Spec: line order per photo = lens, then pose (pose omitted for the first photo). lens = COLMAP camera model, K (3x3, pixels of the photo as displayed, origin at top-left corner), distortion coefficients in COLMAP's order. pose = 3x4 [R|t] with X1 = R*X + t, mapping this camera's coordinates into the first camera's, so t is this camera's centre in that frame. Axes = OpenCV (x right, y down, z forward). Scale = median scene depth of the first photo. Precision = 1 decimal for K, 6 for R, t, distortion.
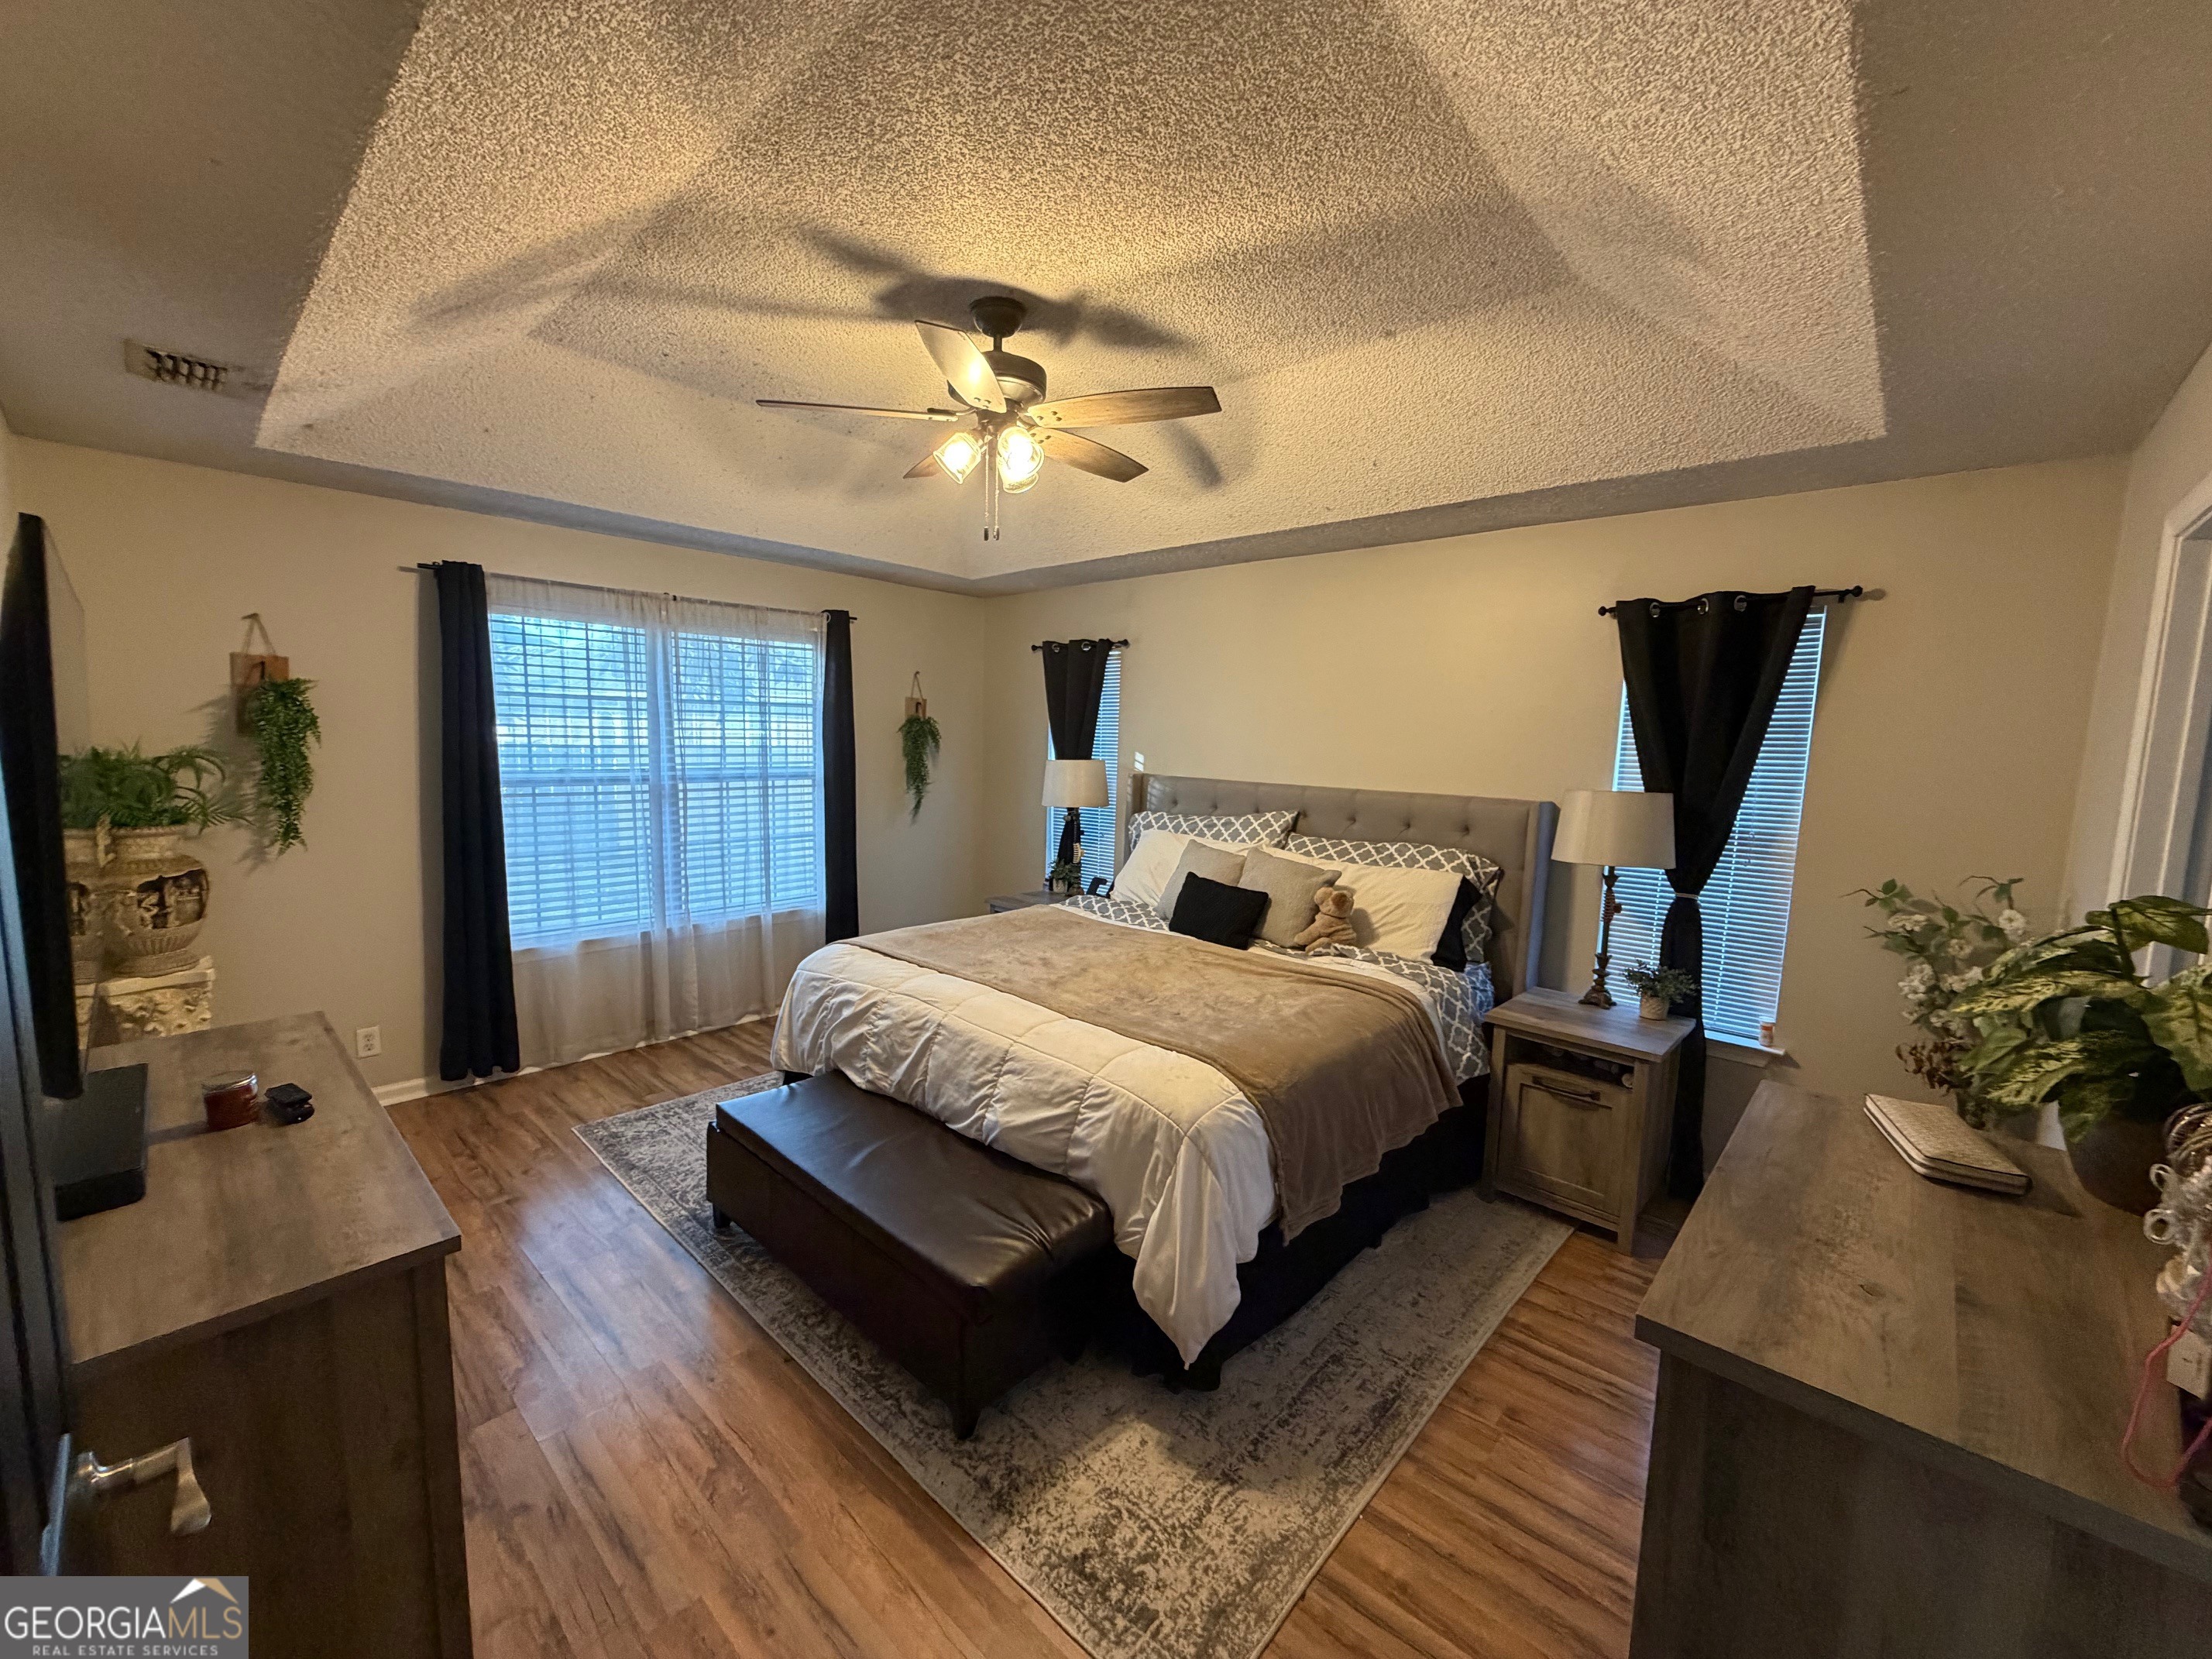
lens RADIAL K [[878.7, 0, 1106.0], [0, 878.7, 829.5], [0, 0, 1]] dist [0.000080, -0.000356]
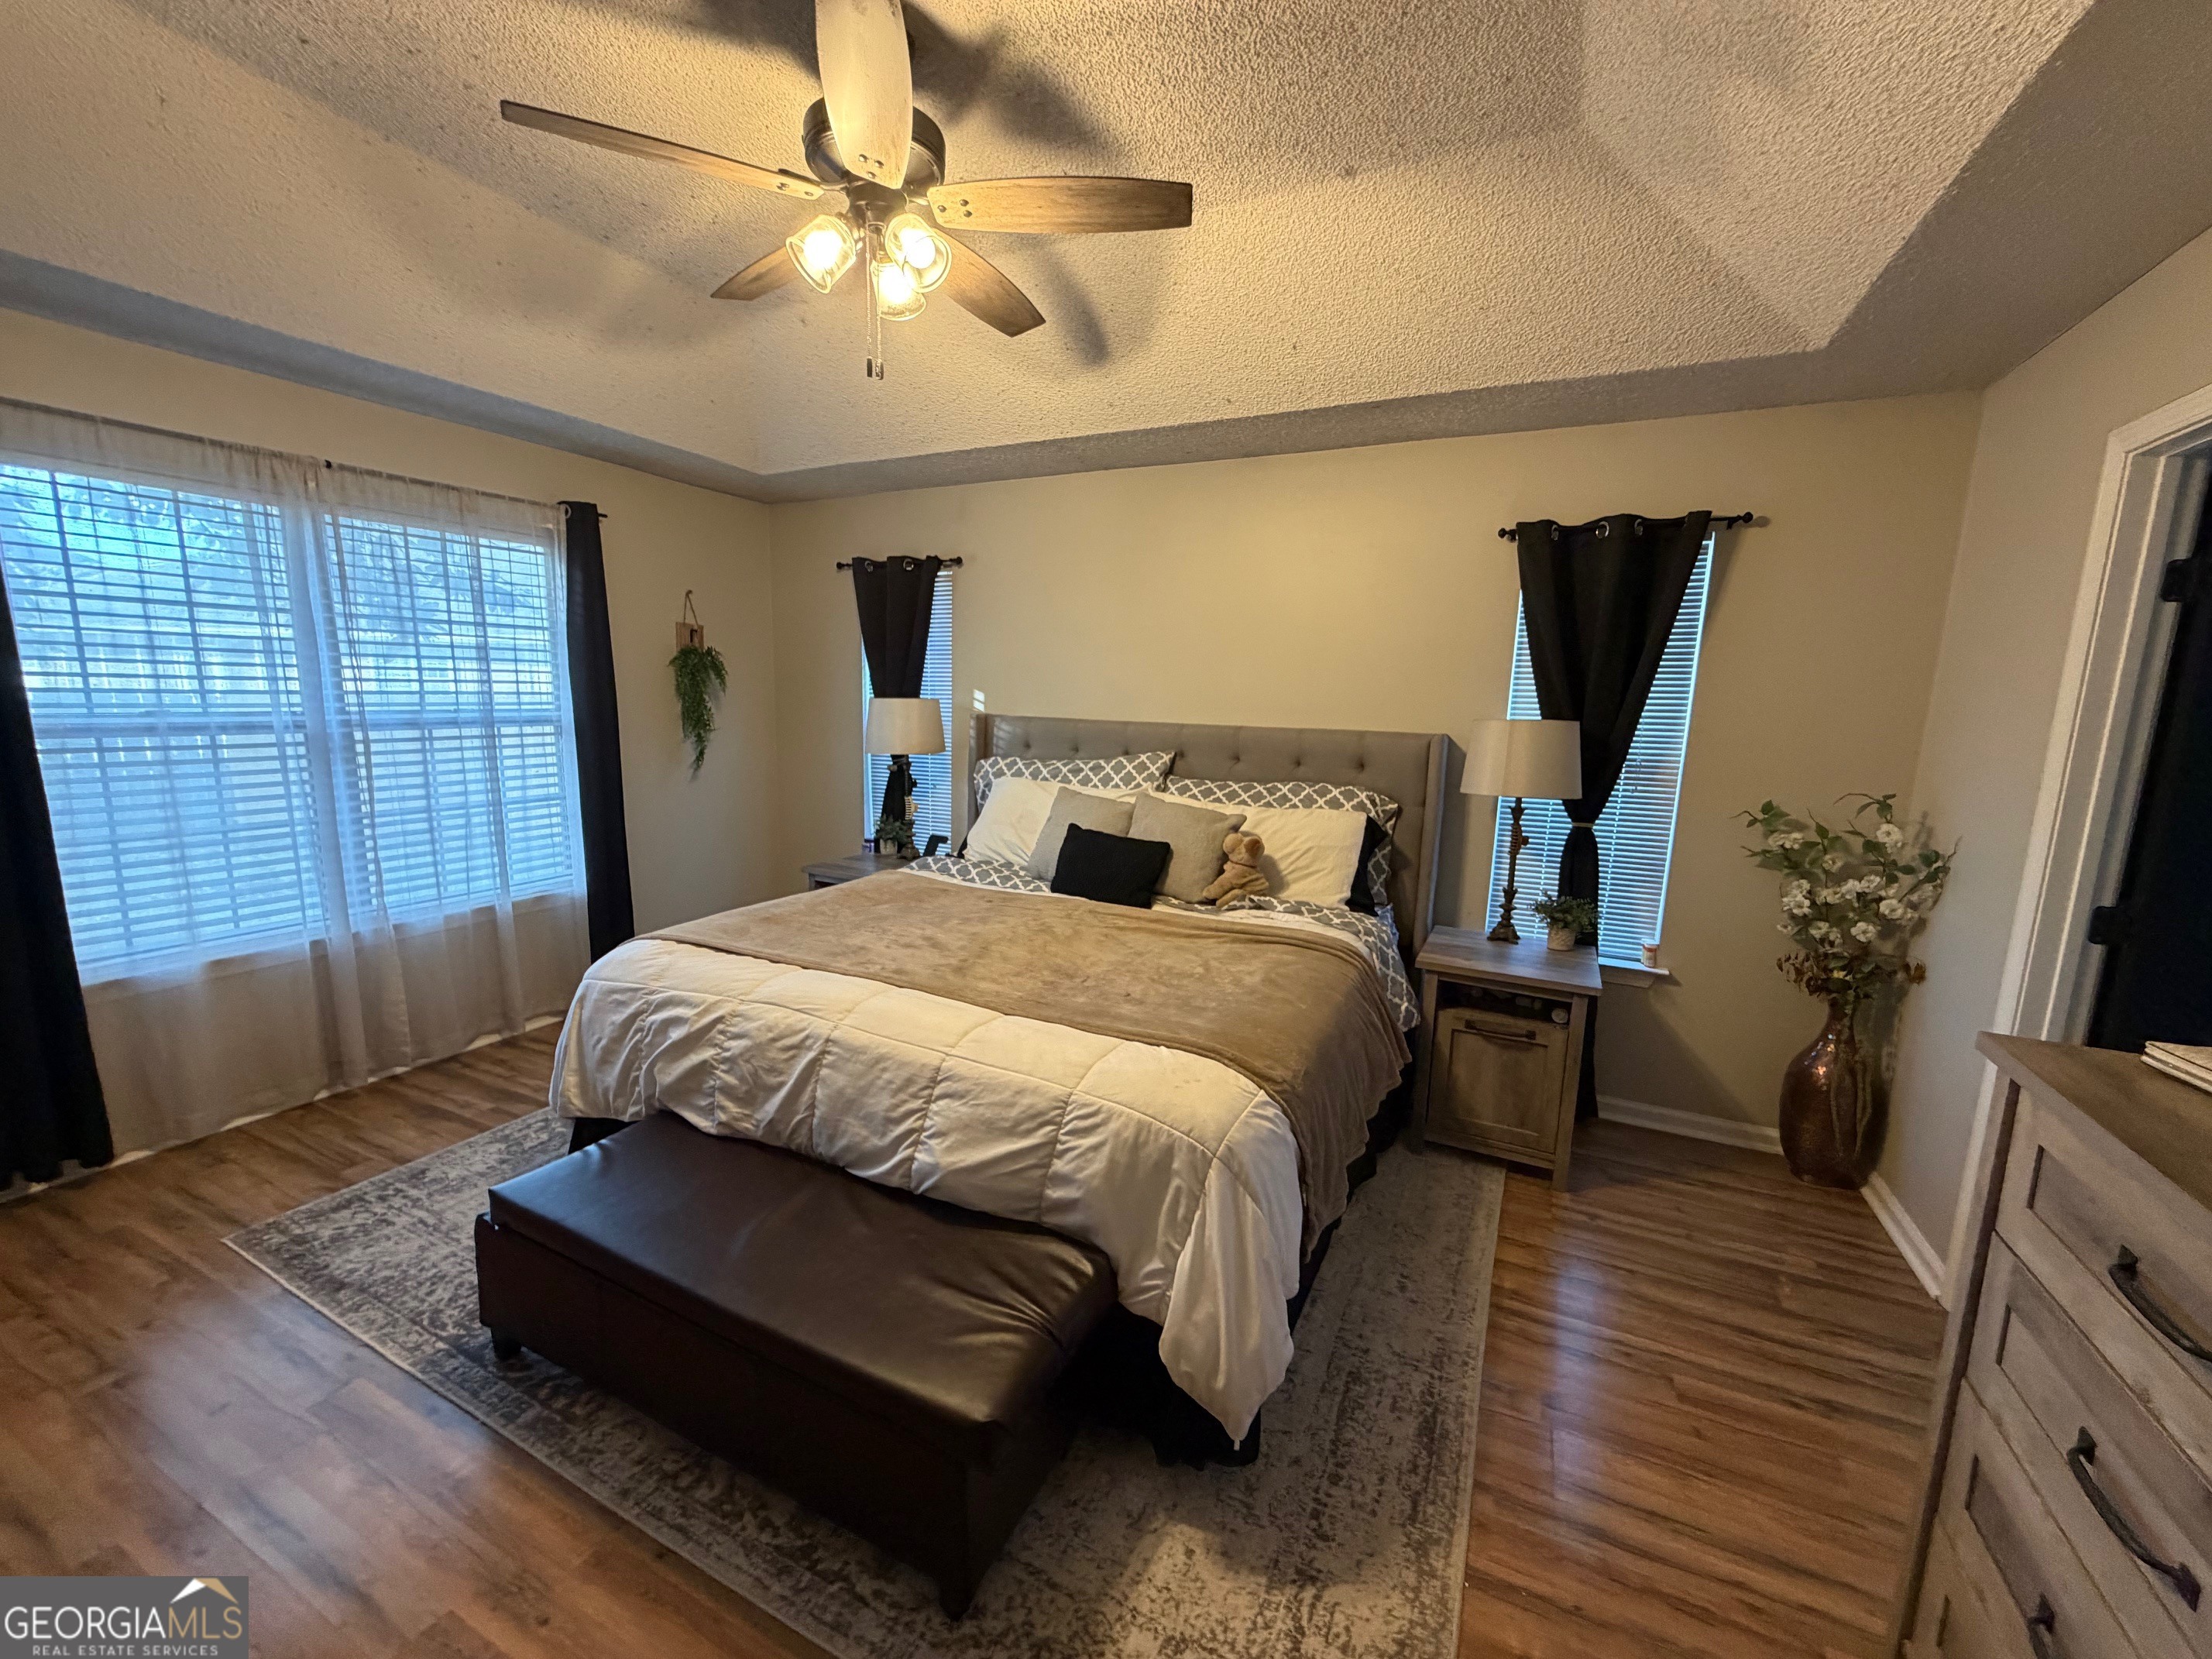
lens RADIAL K [[878.7, 0, 1106.0], [0, 878.7, 829.5], [0, 0, 1]] dist [0.000080, -0.000356]
pose [[0.960619, -0.045320, 0.274148, -0.135598], [0.030404, 0.997829, 0.058416, 0.005664], [-0.276200, -0.047781, 0.959912, 0.192376]]
